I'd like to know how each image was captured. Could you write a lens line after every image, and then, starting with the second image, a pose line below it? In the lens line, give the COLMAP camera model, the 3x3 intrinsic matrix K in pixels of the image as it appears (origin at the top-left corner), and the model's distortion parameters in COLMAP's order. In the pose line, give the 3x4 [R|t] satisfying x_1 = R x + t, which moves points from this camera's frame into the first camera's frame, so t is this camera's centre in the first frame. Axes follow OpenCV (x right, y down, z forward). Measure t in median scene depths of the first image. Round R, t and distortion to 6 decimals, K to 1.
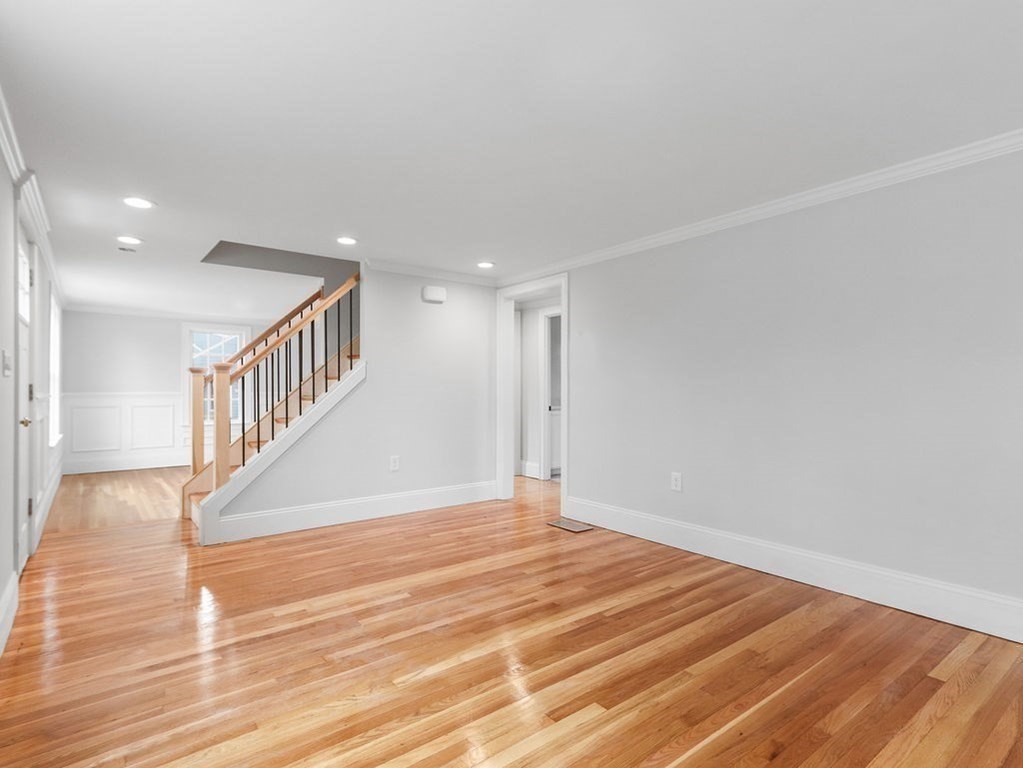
lens RADIAL K [[528.7, 0, 506.3], [0, 528.7, 388.3], [0, 0, 1]] dist [0.027746, -0.000184]
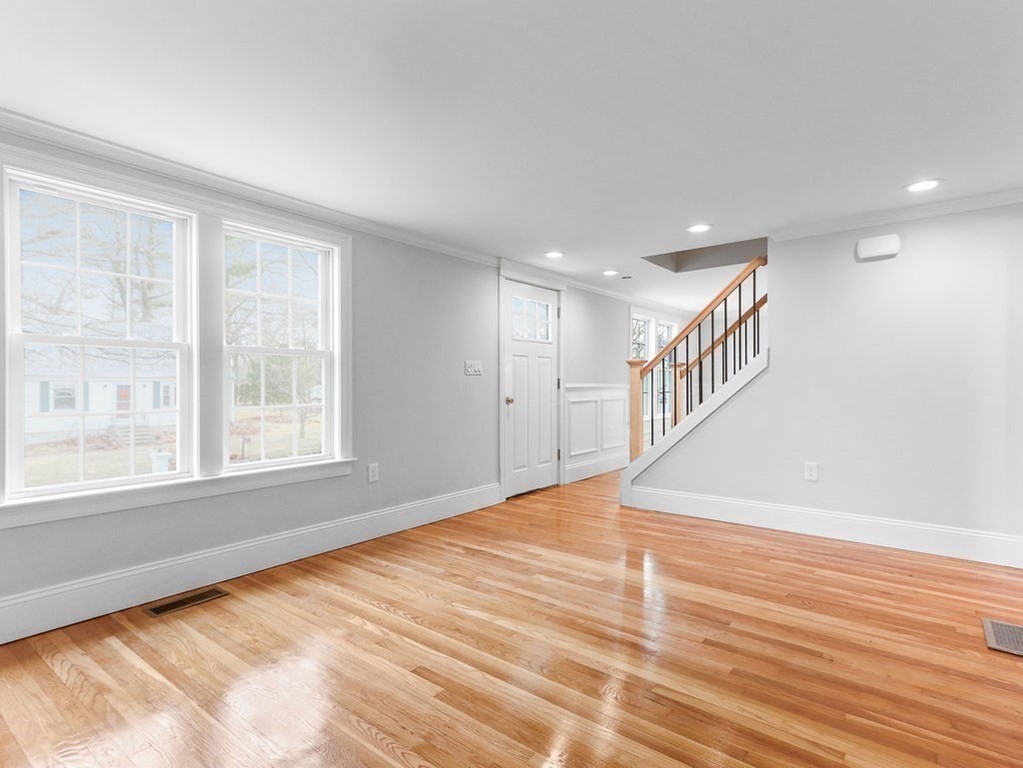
lens RADIAL K [[528.7, 0, 506.3], [0, 528.7, 388.3], [0, 0, 1]] dist [0.027746, -0.000184]
pose [[0.241837, 0.007203, -0.970290, 0.697177], [0.009146, 0.999911, 0.009702, 0.002502], [0.970274, -0.011221, 0.241749, 0.516670]]
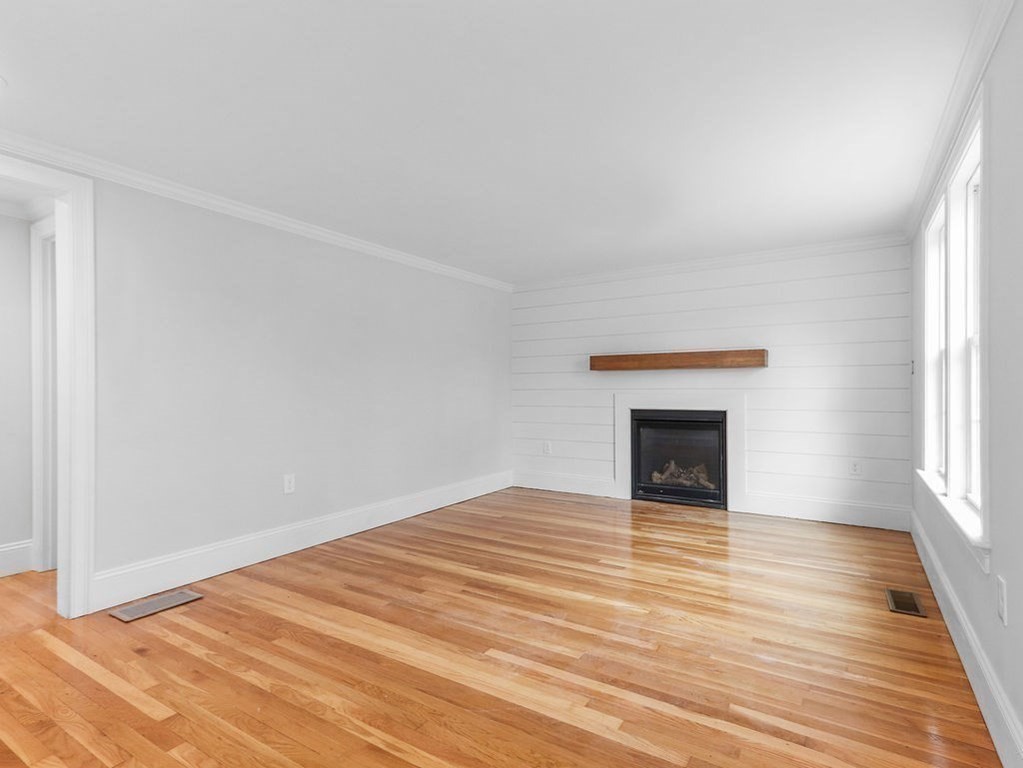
lens RADIAL K [[528.7, 0, 506.3], [0, 528.7, 388.3], [0, 0, 1]] dist [0.027746, -0.000184]
pose [[-0.334976, 0.002629, 0.942223, -0.833495], [-0.002763, 0.999989, -0.003773, 0.007179], [-0.942223, -0.003867, -0.334965, 1.115190]]
